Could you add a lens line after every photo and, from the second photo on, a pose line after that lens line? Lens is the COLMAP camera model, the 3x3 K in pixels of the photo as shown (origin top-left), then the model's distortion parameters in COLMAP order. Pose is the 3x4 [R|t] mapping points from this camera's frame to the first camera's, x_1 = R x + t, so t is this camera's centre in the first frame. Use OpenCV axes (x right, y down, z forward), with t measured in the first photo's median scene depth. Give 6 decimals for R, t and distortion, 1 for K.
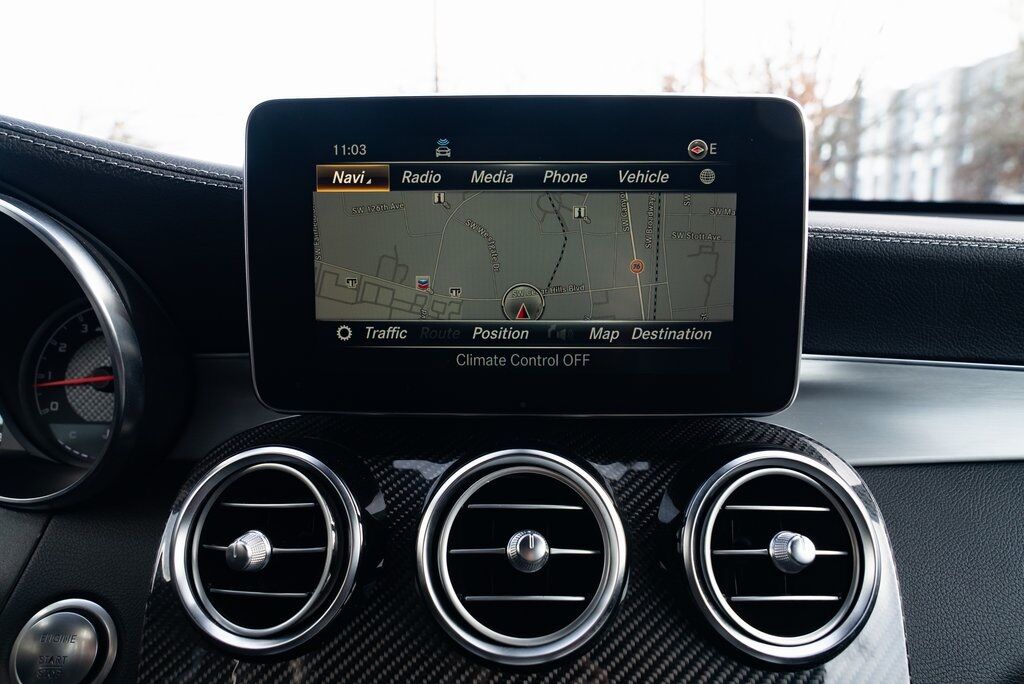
lens RADIAL K [[695.4, 0, 514.6], [0, 695.4, 340.3], [0, 0, 1]] dist [-0.038769, 0.022947]
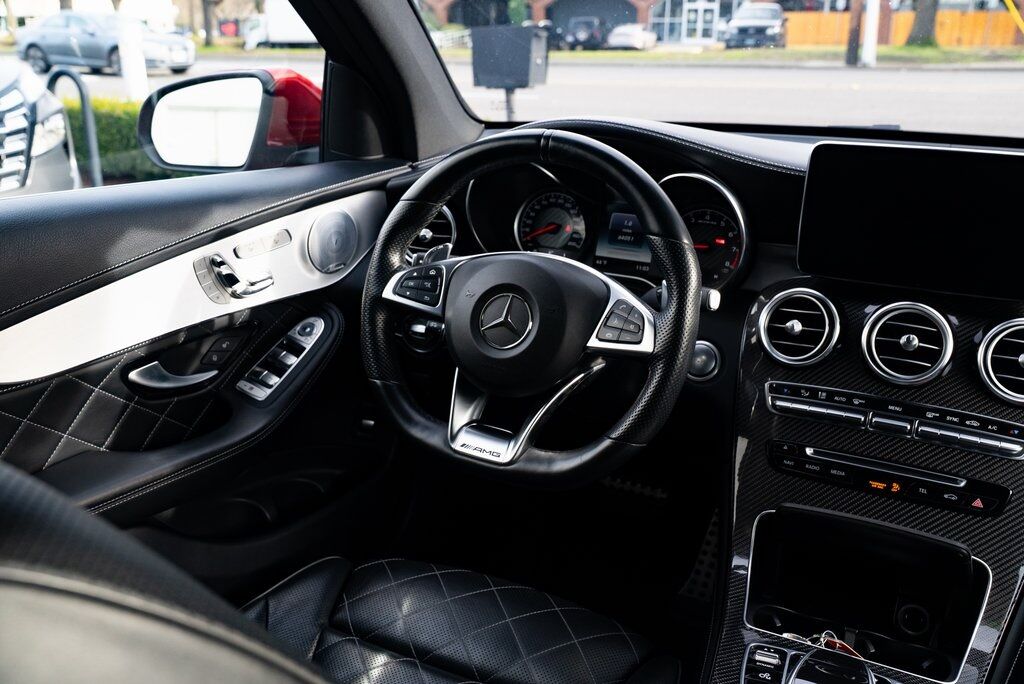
lens RADIAL K [[916.8, 0, 512.6], [0, 916.8, 347.2], [0, 0, 1]] dist [-0.009977, 0.015286]
pose [[0.904664, 0.152401, -0.397940, 0.039580], [-0.075216, 0.976305, 0.202906, -0.233010], [0.419434, -0.153630, 0.894691, -2.457015]]
